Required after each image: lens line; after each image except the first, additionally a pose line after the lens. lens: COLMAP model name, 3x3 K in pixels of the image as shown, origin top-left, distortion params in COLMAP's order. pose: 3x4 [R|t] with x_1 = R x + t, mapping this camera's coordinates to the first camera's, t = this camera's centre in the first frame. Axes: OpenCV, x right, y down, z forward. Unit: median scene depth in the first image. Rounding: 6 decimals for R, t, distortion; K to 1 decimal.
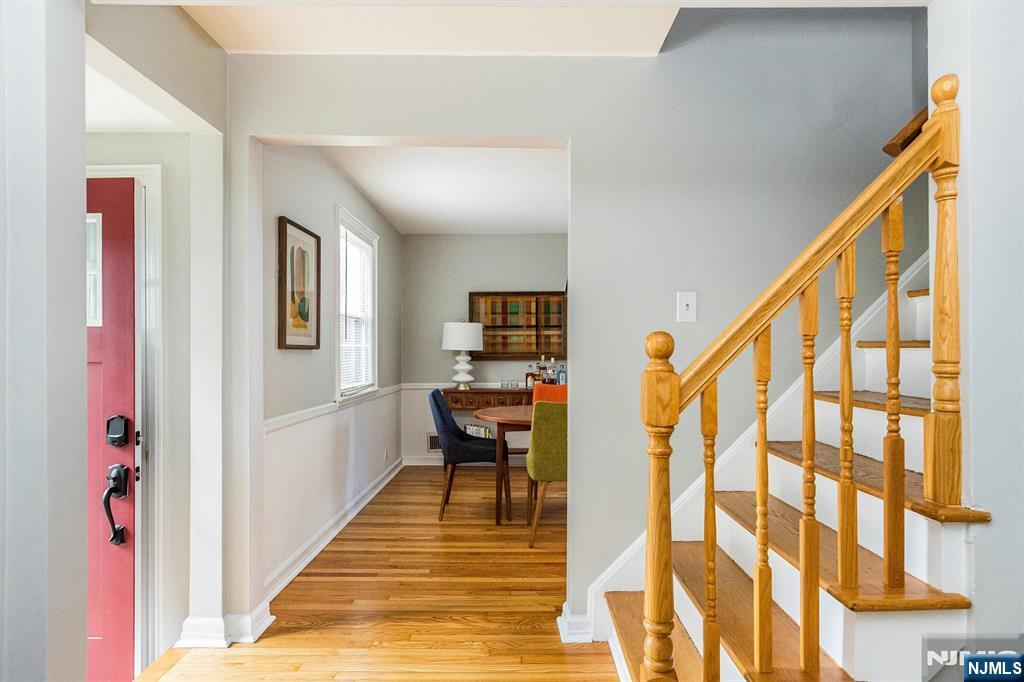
lens RADIAL K [[590.7, 0, 518.5], [0, 590.7, 345.5], [0, 0, 1]] dist [0.001402, -0.000103]
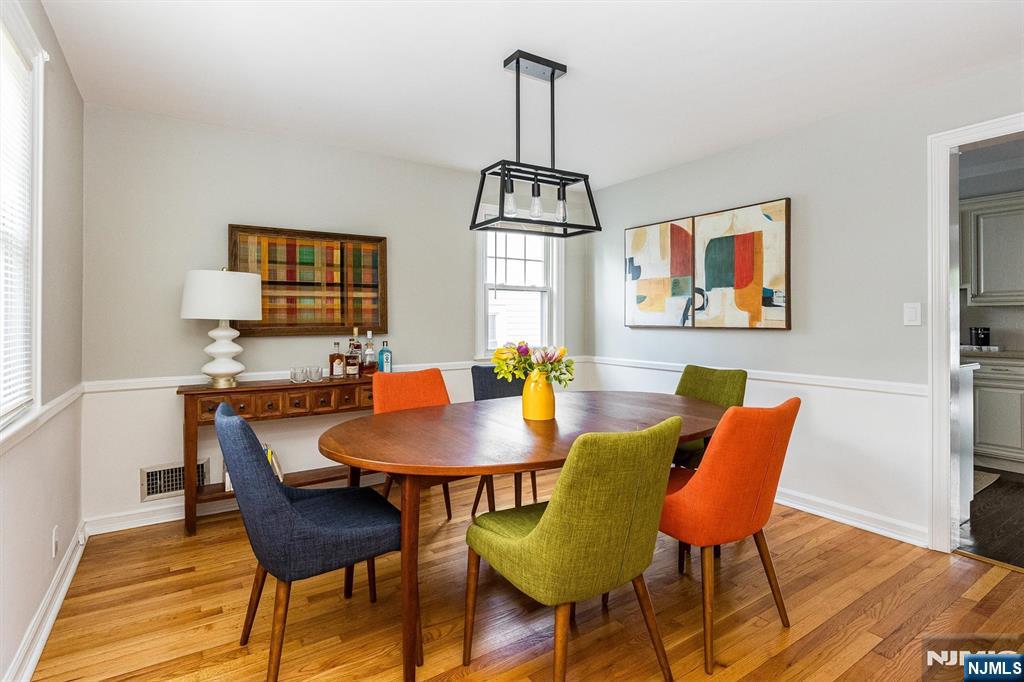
lens RADIAL K [[497.0, 0, 509.0], [0, 497.0, 314.5], [0, 0, 1]] dist [-0.002322, -0.000193]
pose [[0.833187, 0.007534, 0.552940, -0.125474], [-0.006734, 0.999971, -0.003478, 0.002490], [-0.552951, -0.000826, 0.833214, 0.415870]]
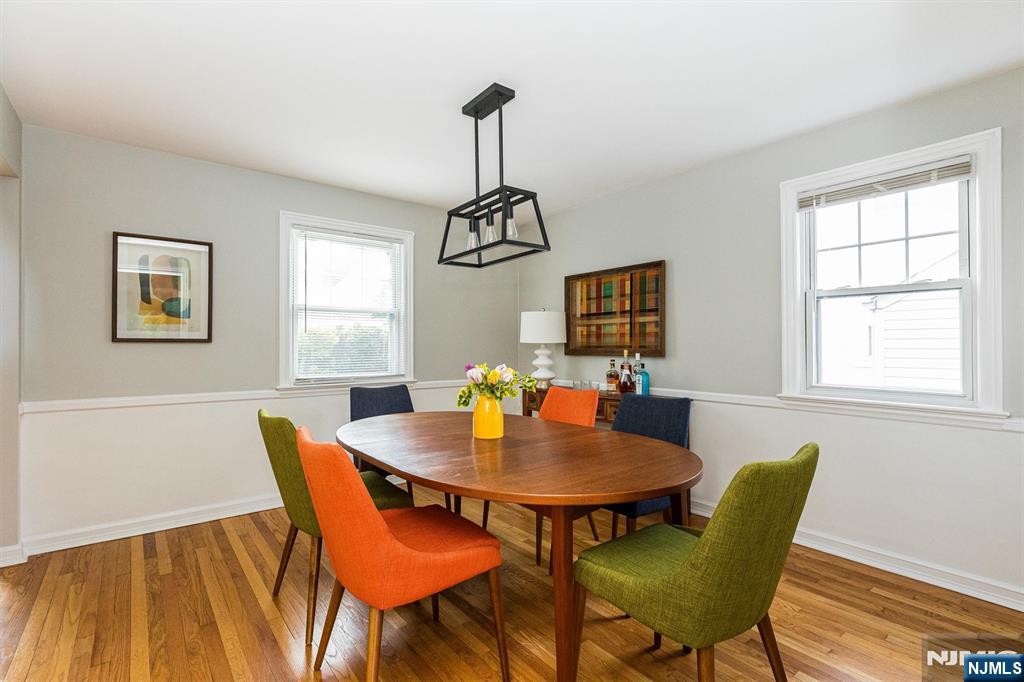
lens RADIAL K [[475.3, 0, 502.3], [0, 475.3, 340.8], [0, 0, 1]] dist [0.002474, 0.001717]
pose [[0.619361, -0.004865, -0.785091, 0.409772], [0.006975, 0.999975, -0.000694, 0.004570], [0.785075, -0.005046, 0.619380, 0.490320]]
